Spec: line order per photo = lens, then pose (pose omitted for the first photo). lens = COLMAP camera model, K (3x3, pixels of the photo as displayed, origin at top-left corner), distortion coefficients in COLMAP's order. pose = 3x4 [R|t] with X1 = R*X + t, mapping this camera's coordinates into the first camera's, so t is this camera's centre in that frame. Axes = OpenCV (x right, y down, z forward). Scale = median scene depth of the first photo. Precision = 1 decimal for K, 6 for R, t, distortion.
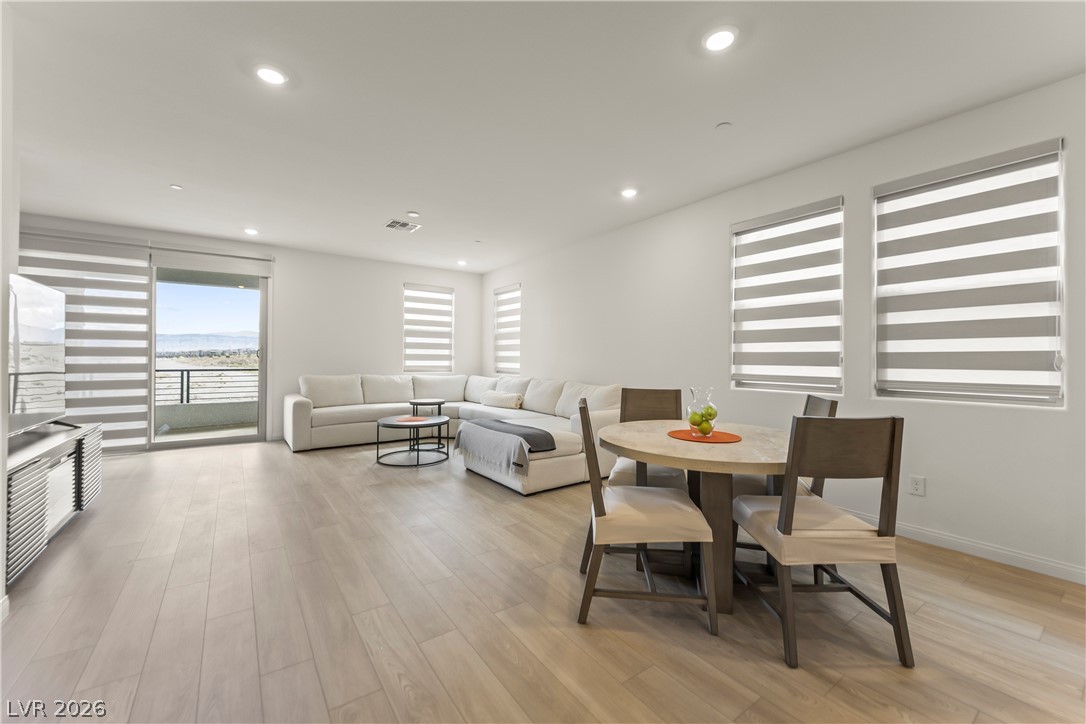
lens RADIAL K [[432.1, 0, 544.2], [0, 432.1, 354.4], [0, 0, 1]] dist [0.027183, -0.015944]
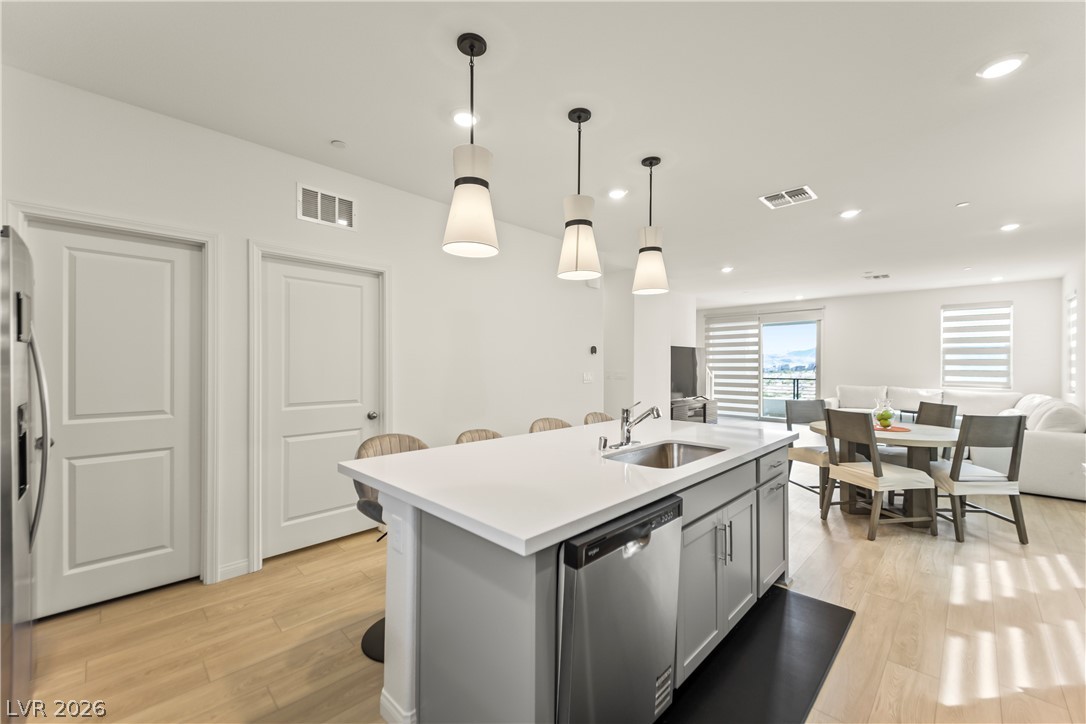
lens RADIAL K [[431.7, 0, 542.1], [0, 431.7, 361.0], [0, 0, 1]] dist [0.027967, -0.015761]
pose [[0.168378, -0.011965, -0.985650, 0.723999], [0.008055, 0.999910, -0.010762, -0.024504], [0.985690, -0.006128, 0.168459, -0.226575]]
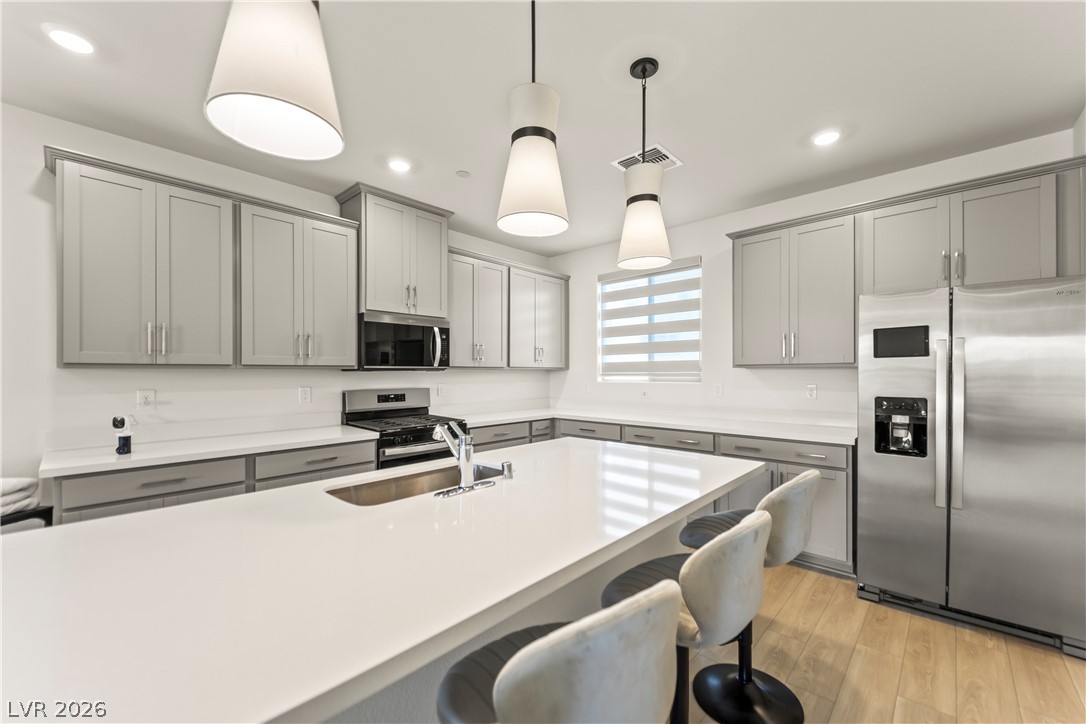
lens RADIAL K [[431.9, 0, 543.4], [0, 431.9, 376.1], [0, 0, 1]] dist [0.014208, -0.008856]
pose [[-0.200640, -0.014202, 0.979562, 0.086506], [-0.009023, 0.999879, 0.012649, -0.026271], [-0.979623, -0.006301, -0.200744, -0.080142]]
